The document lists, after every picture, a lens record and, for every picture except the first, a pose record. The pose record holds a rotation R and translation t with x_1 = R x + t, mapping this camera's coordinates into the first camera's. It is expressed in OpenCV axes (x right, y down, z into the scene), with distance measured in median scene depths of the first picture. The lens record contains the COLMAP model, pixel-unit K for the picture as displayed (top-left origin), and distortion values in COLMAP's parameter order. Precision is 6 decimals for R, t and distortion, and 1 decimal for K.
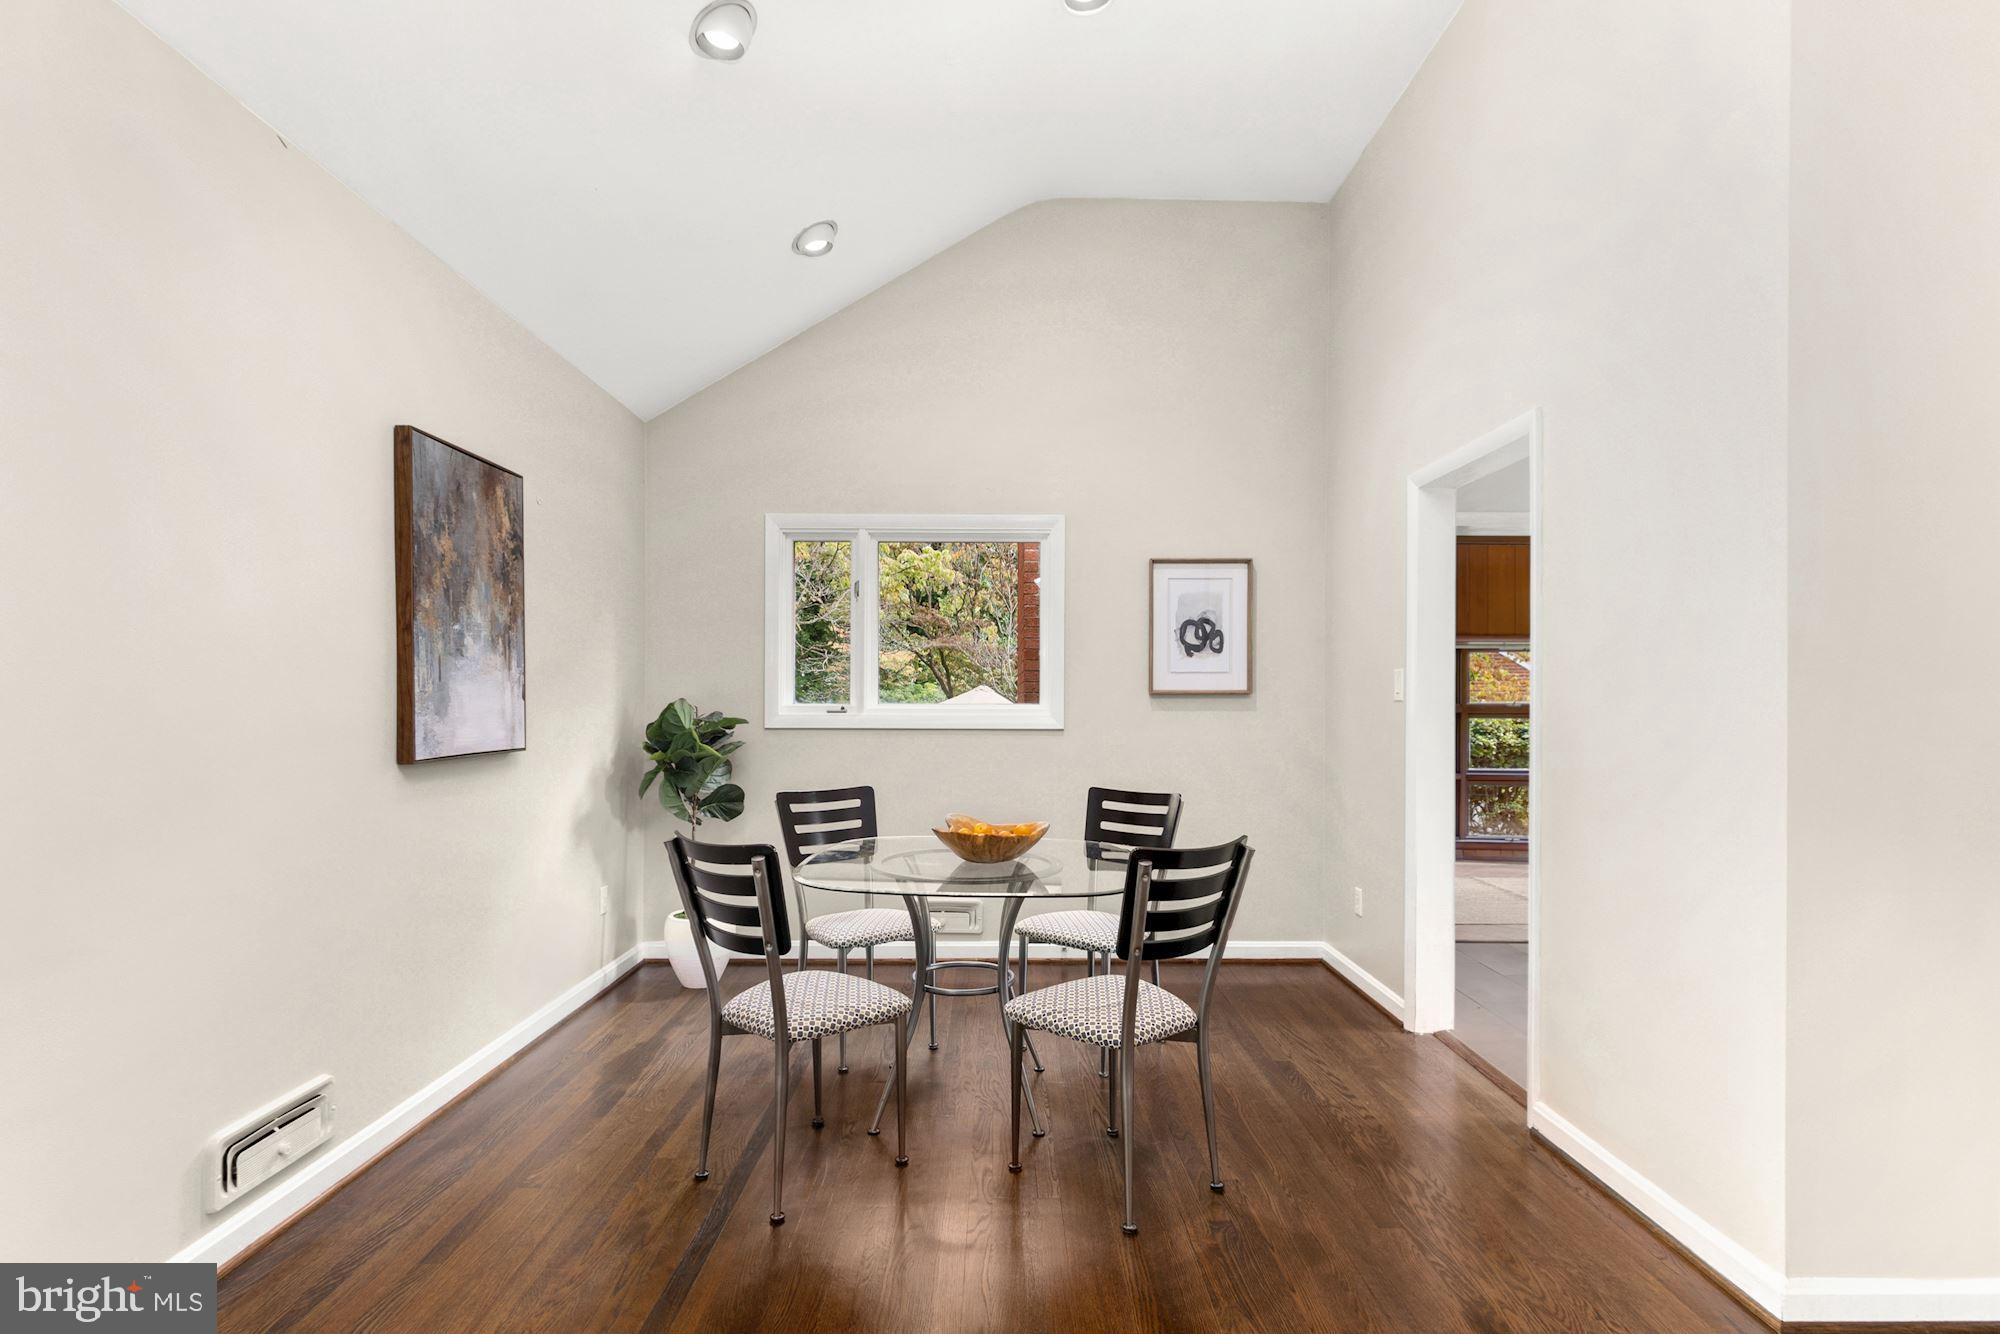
lens RADIAL K [[976.4, 0, 995.6], [0, 976.4, 704.3], [0, 0, 1]] dist [-0.002033, -0.000593]
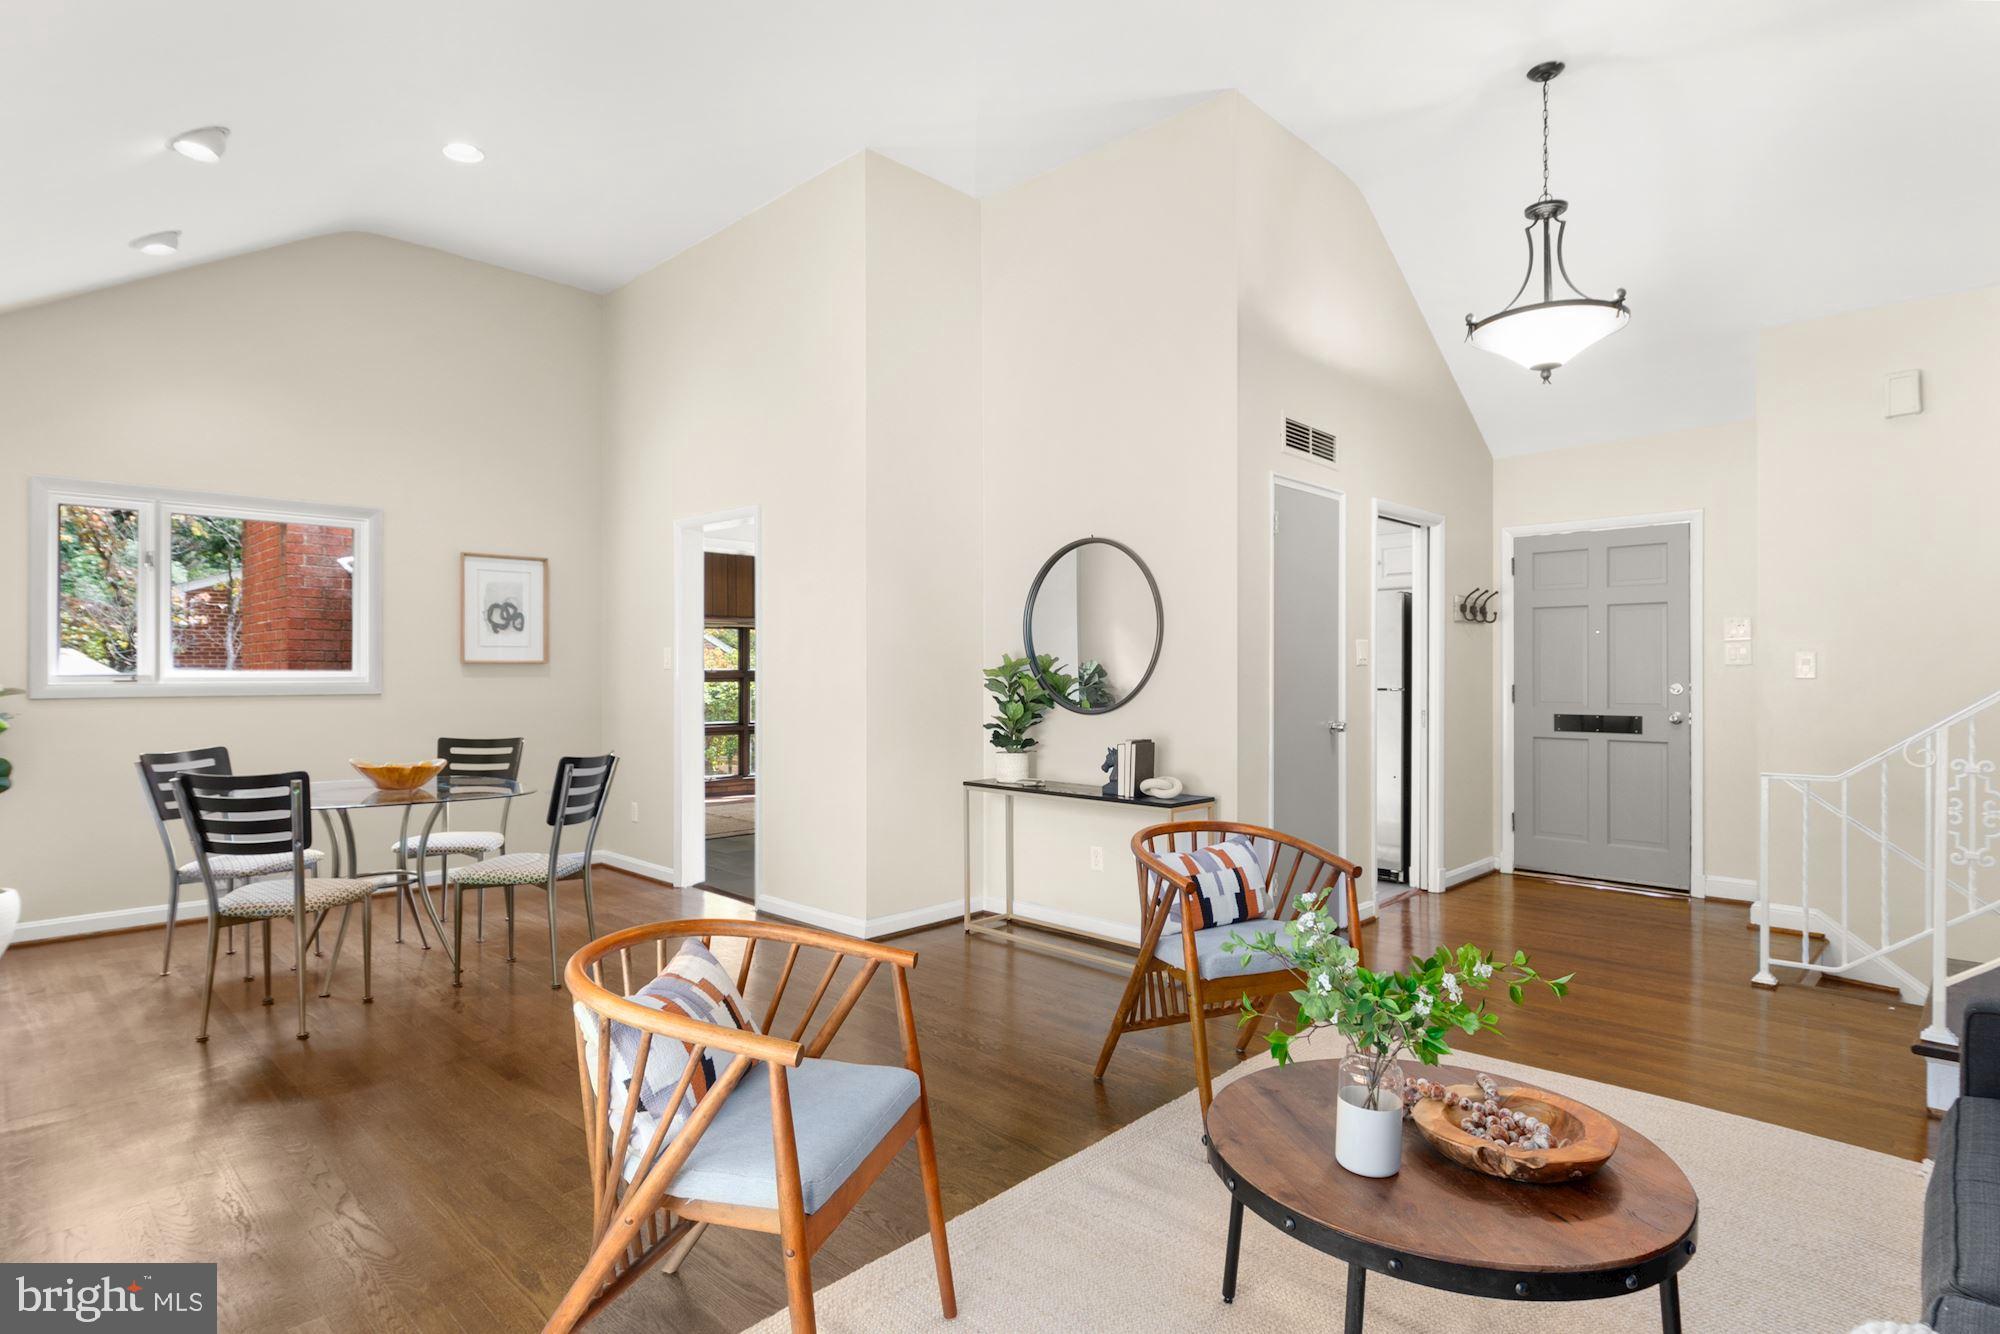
lens RADIAL K [[1030.5, 0, 1026.9], [0, 1030.5, 670.4], [0, 0, 1]] dist [-0.023352, 0.009243]
pose [[0.688978, -0.003990, 0.724771, -0.282661], [0.003668, 0.999991, 0.002018, -0.002007], [-0.724773, 0.001268, 0.688987, -0.388824]]
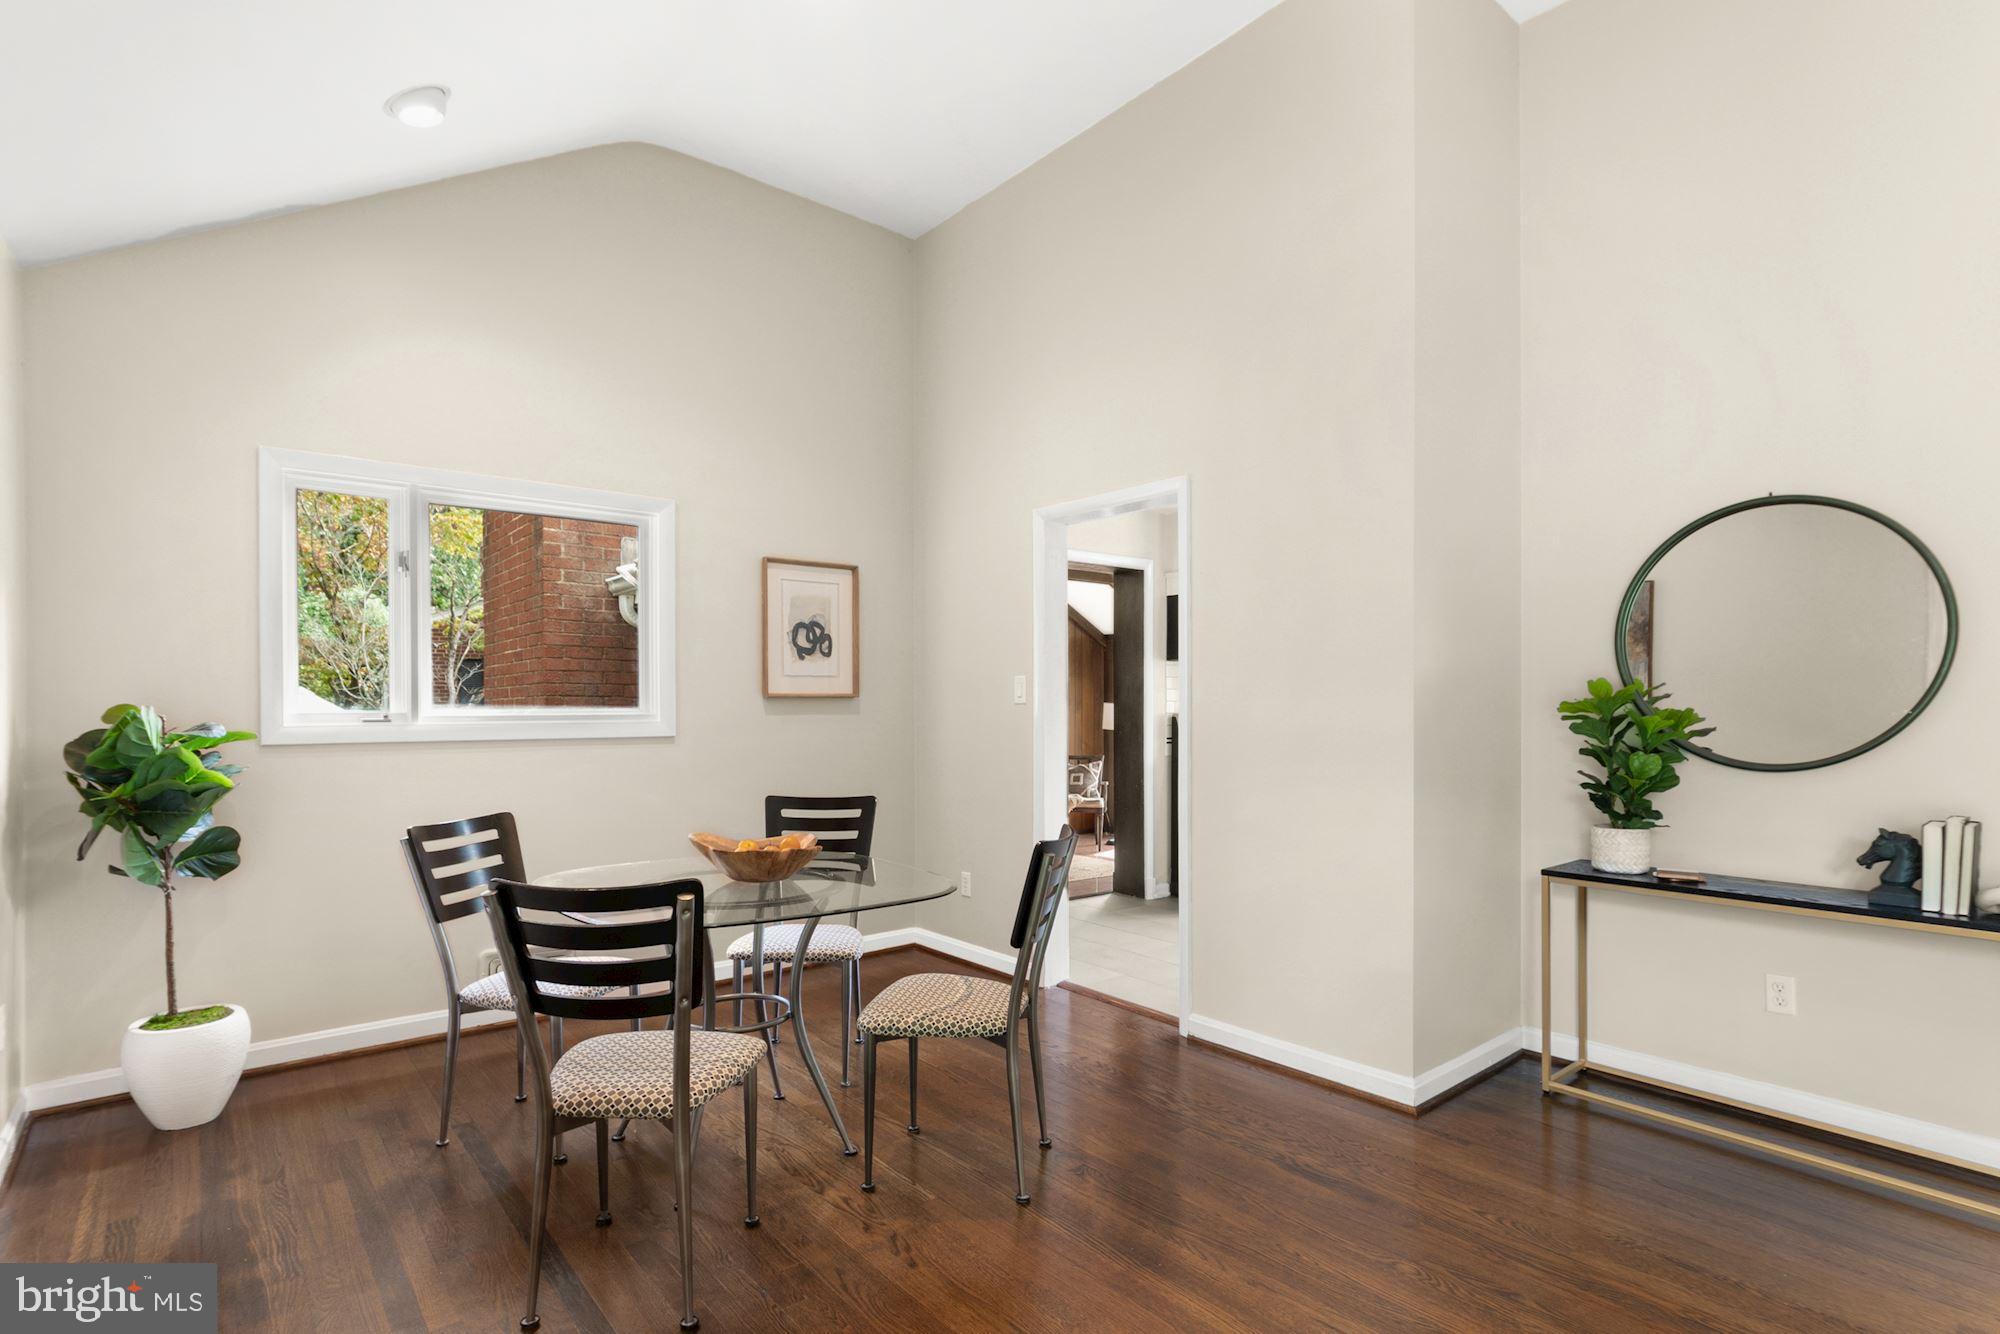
lens RADIAL K [[990.2, 0, 1039.8], [0, 990.2, 713.4], [0, 0, 1]] dist [0.000587, -0.000164]
pose [[0.765378, -0.010096, 0.643502, -0.264769], [0.006130, 0.999946, 0.008396, -0.001416], [-0.643552, -0.002481, 0.765398, 0.077844]]
